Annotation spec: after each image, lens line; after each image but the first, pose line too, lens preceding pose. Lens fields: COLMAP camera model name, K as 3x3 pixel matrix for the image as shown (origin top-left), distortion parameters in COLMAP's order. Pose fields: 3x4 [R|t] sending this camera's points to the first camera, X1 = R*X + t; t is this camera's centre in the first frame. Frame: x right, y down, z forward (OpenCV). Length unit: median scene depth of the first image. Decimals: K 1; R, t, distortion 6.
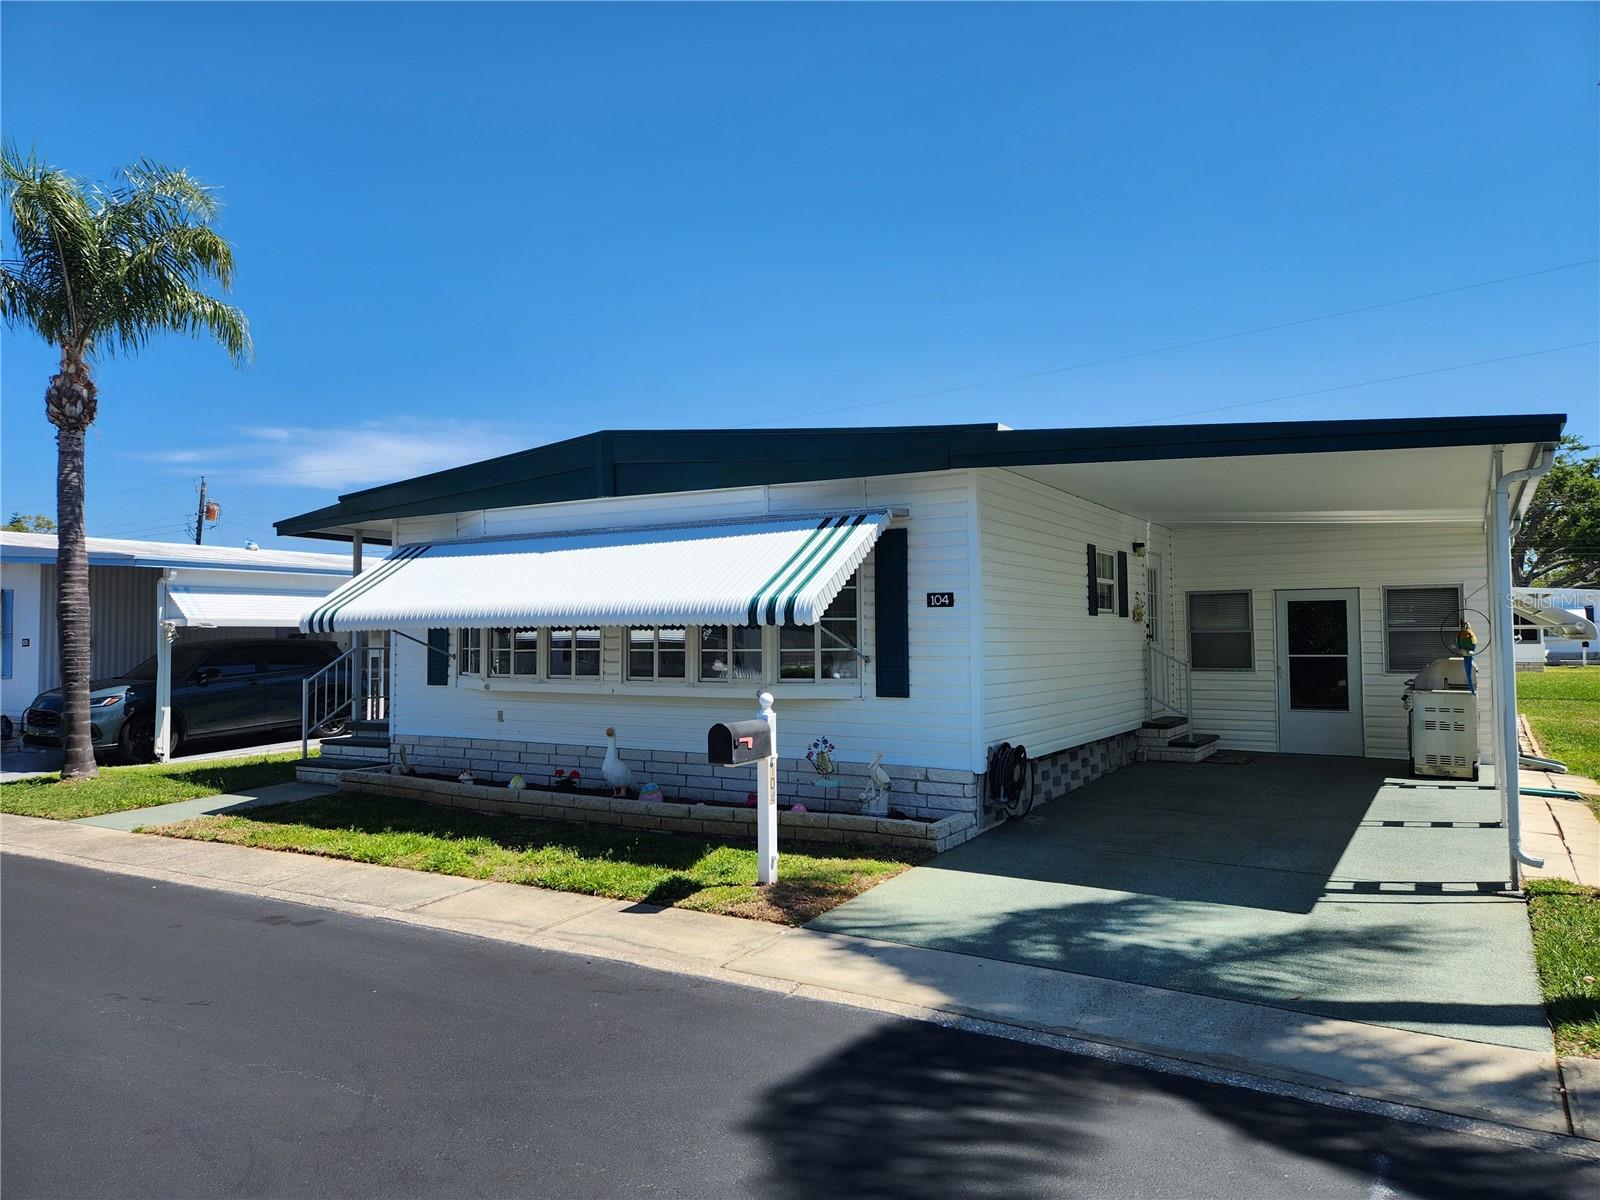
lens RADIAL K [[1044.0, 0, 795.8], [0, 1044.0, 594.3], [0, 0, 1]] dist [0.058076, -0.001644]
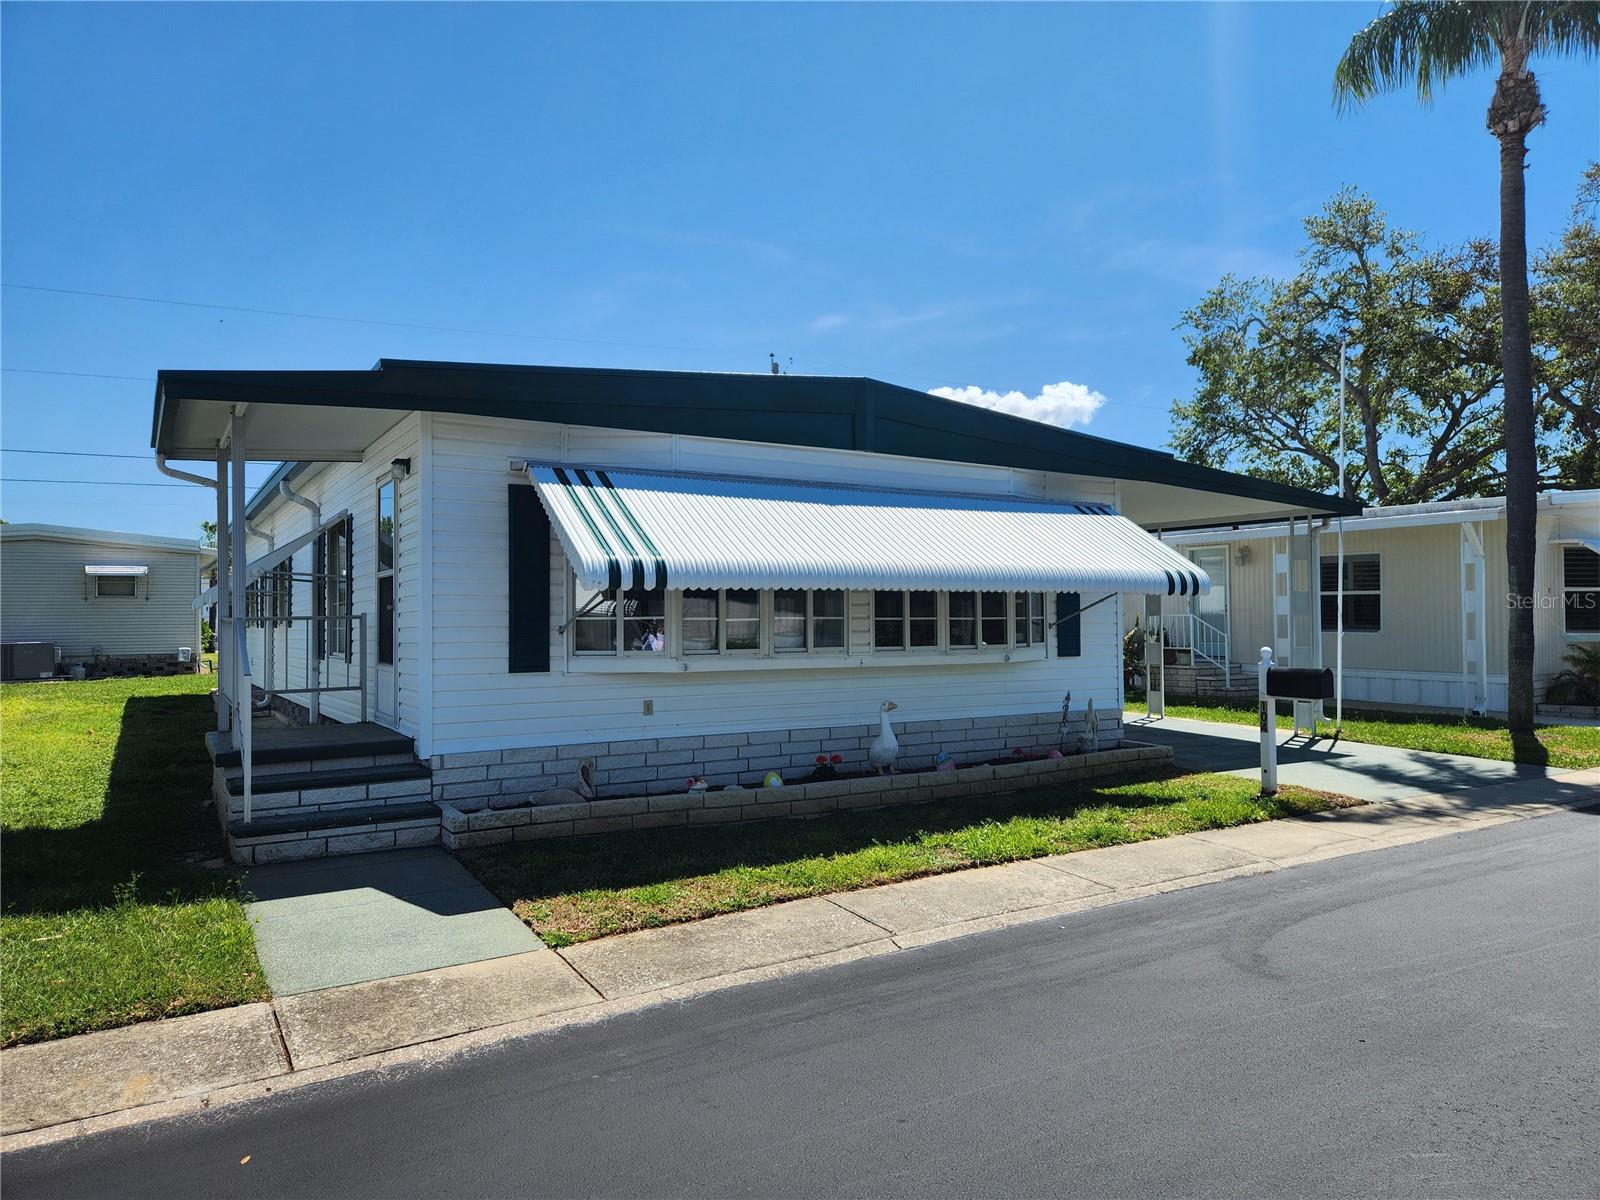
lens RADIAL K [[1044.0, 0, 795.8], [0, 1044.0, 594.3], [0, 0, 1]] dist [0.058076, -0.001644]
pose [[0.442357, 0.016865, 0.896681, -0.863935], [-0.044174, 0.999019, 0.003003, 0.026486], [-0.895751, -0.040938, 0.442668, 0.545353]]
